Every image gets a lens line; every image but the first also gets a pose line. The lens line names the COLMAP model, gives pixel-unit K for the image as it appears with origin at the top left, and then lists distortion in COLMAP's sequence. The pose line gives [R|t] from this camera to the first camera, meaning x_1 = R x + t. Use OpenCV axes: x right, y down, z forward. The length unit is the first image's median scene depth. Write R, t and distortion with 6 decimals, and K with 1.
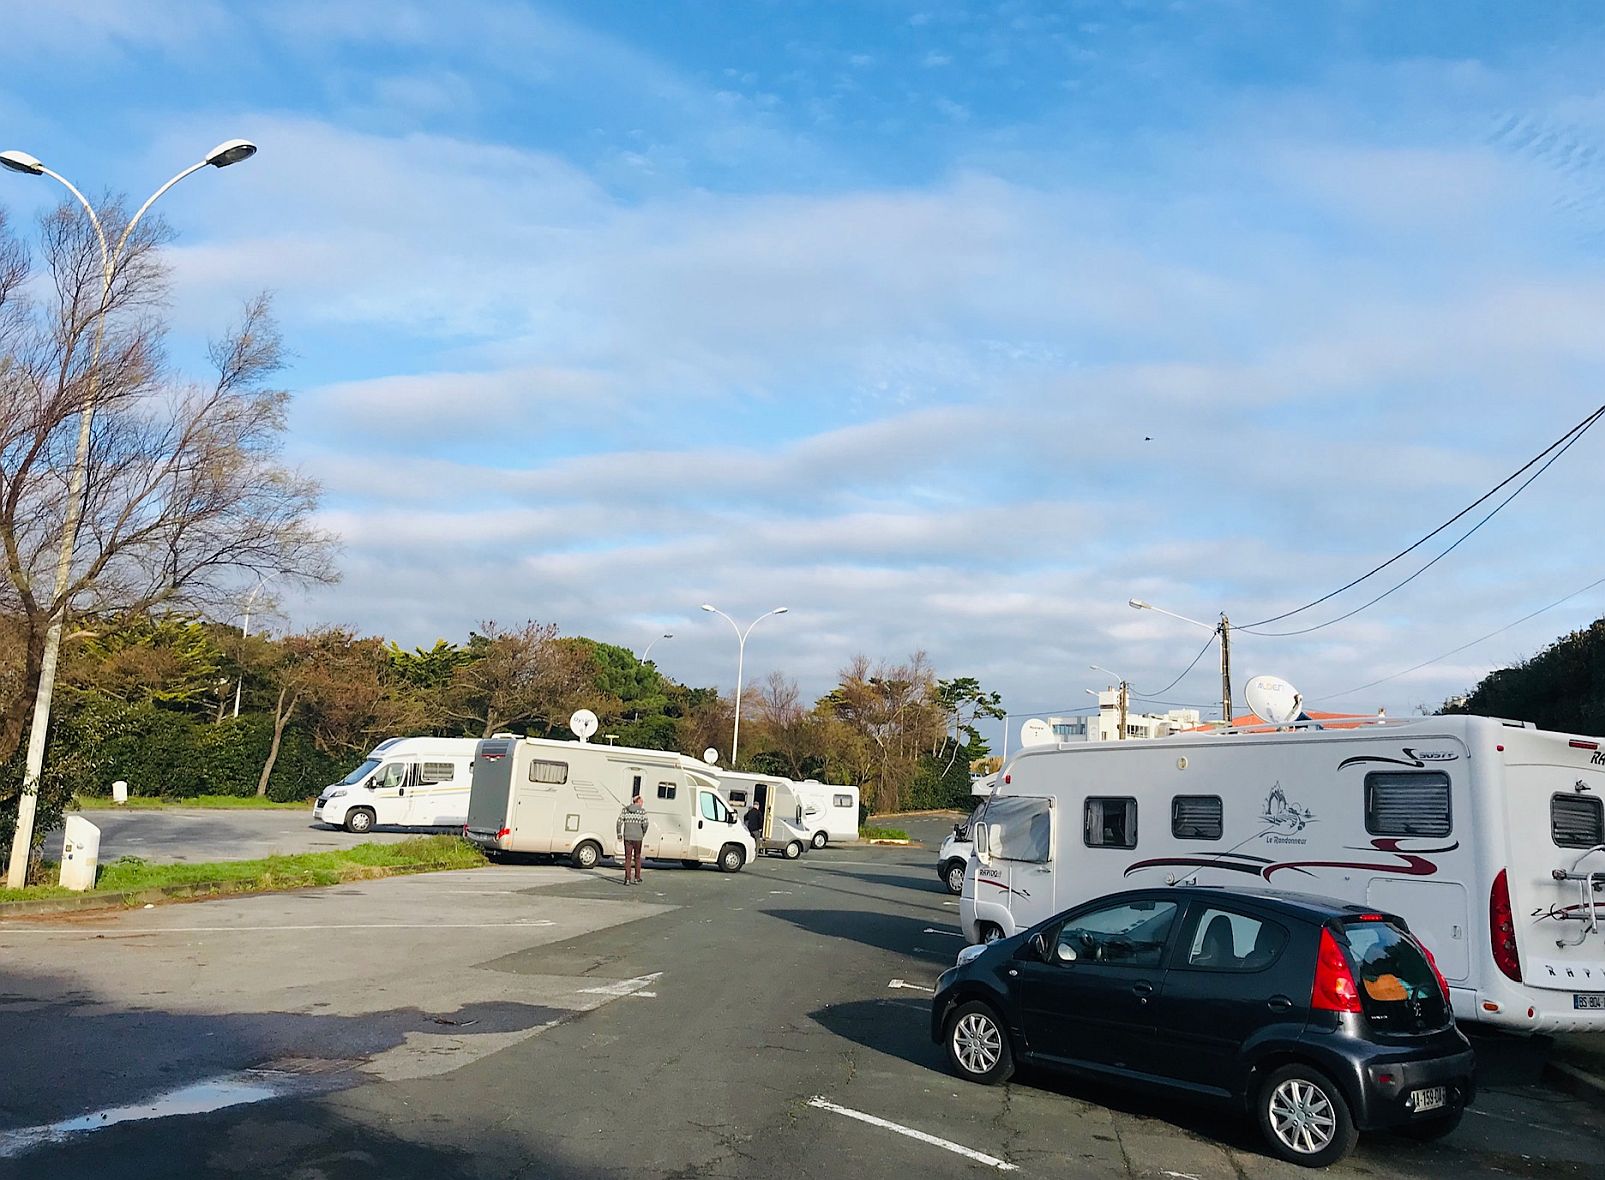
lens RADIAL K [[1404.4, 0, 802.5], [0, 1404.4, 590.0], [0, 0, 1]] dist [0.034761, 0.000723]
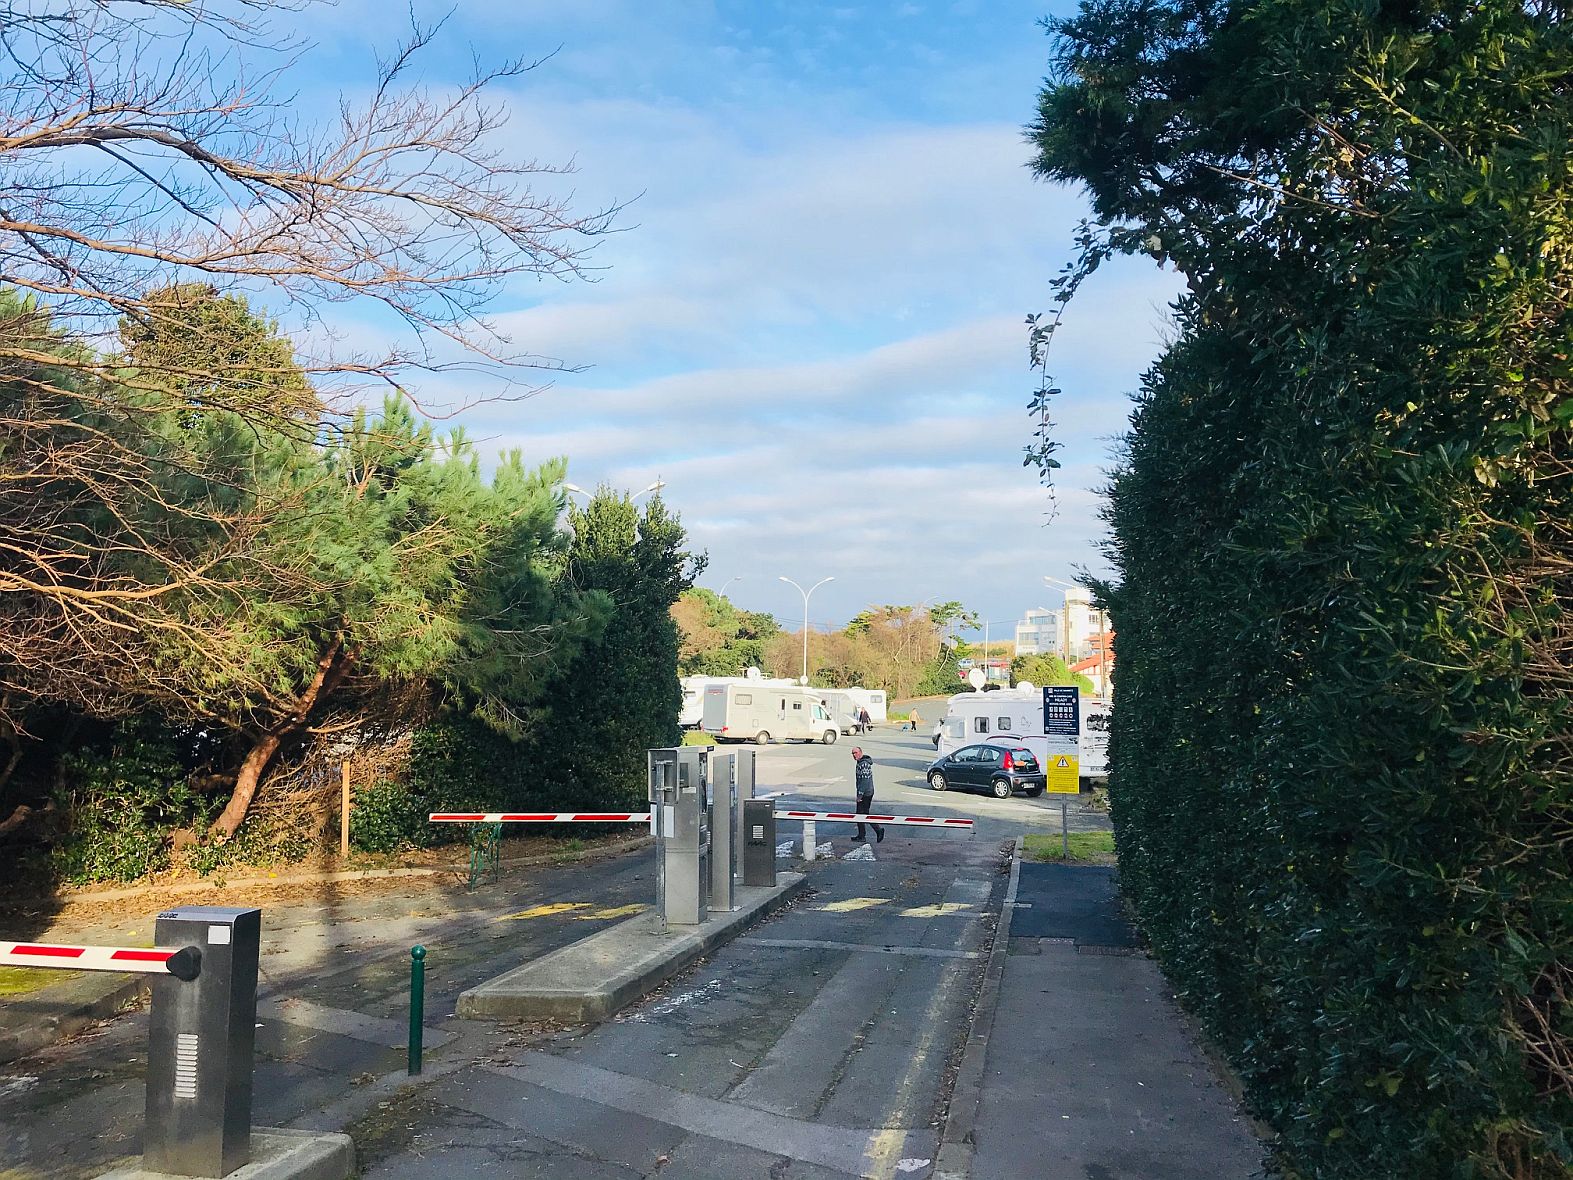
lens RADIAL K [[1279.6, 0, 740.1], [0, 1279.6, 534.6], [0, 0, 1]] dist [0.076818, -0.001834]
pose [[0.997521, -0.044106, -0.054836, -0.059211], [0.046065, 0.998325, 0.034998, -0.154410], [0.053200, -0.037438, 0.997882, -0.755022]]
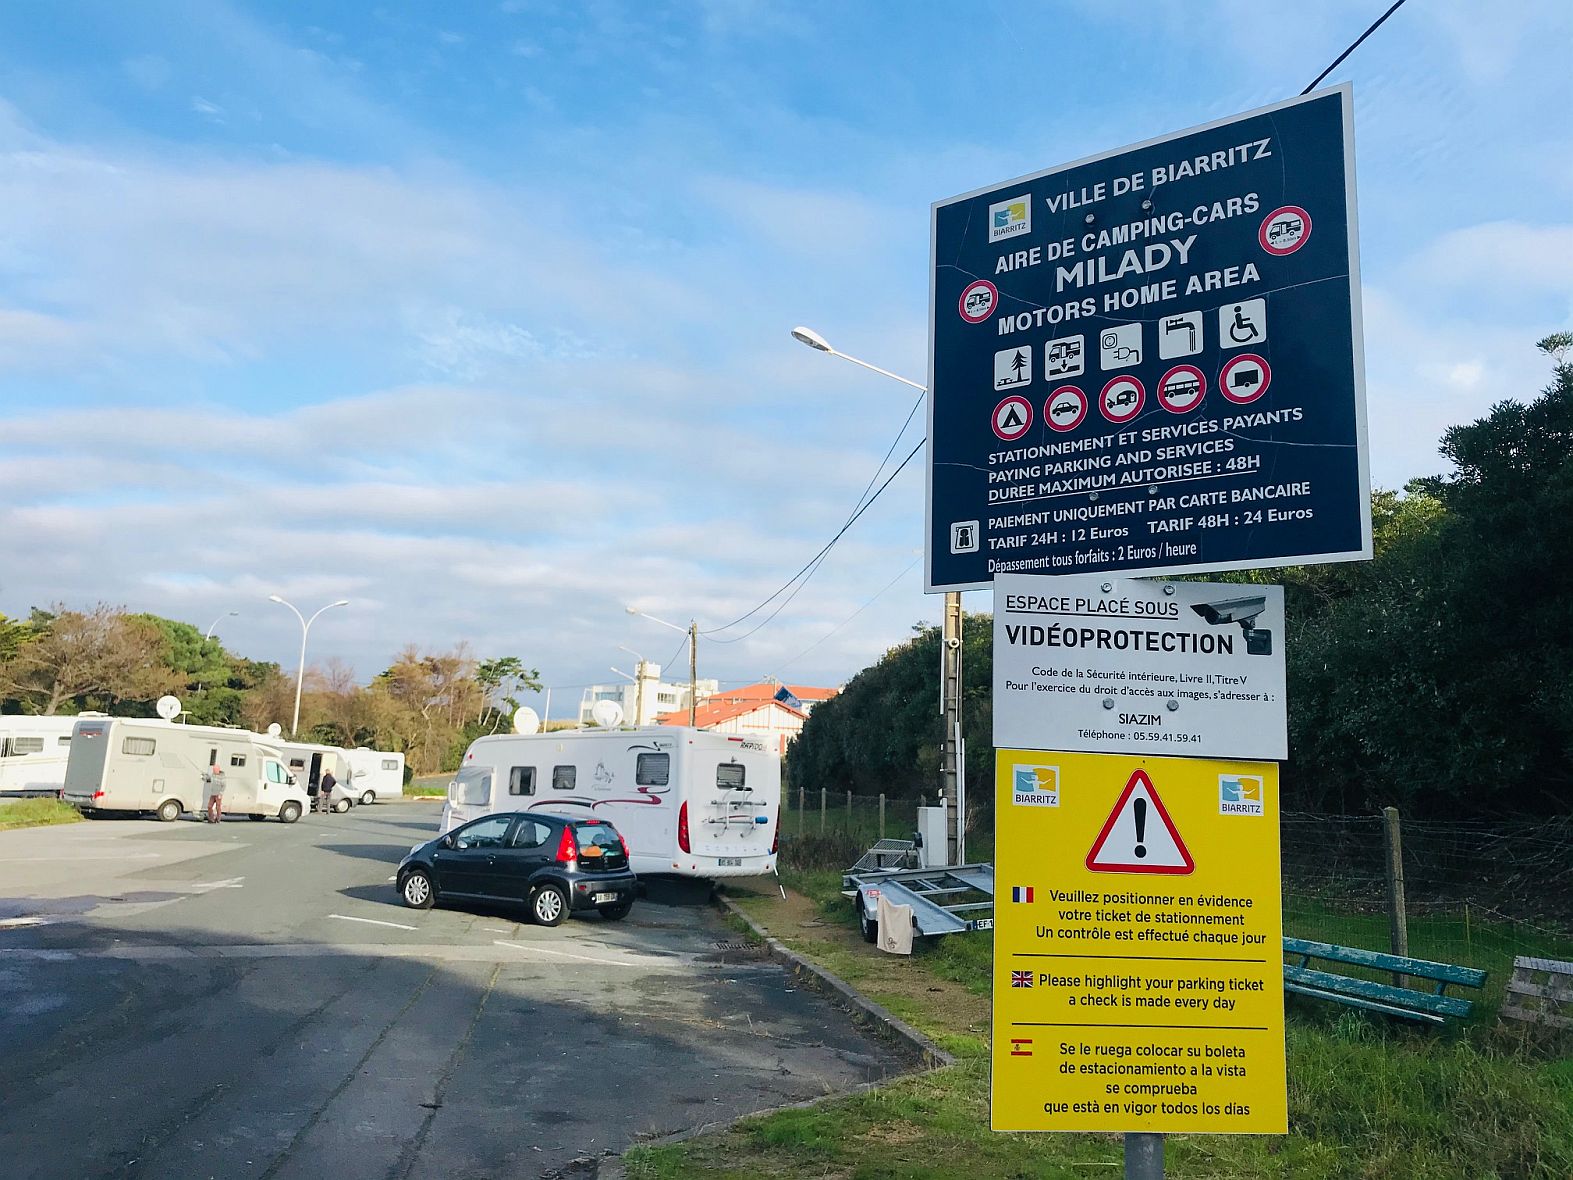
lens RADIAL K [[1306.3, 0, 786.5], [0, 1306.3, 590.0], [0, 0, 1]] dist [-0.009390, -0.010981]
pose [[0.952239, 0.028629, 0.304009, 0.012085], [-0.034601, 0.999299, 0.014273, -0.041121], [-0.303387, -0.024110, 0.952562, -0.246034]]
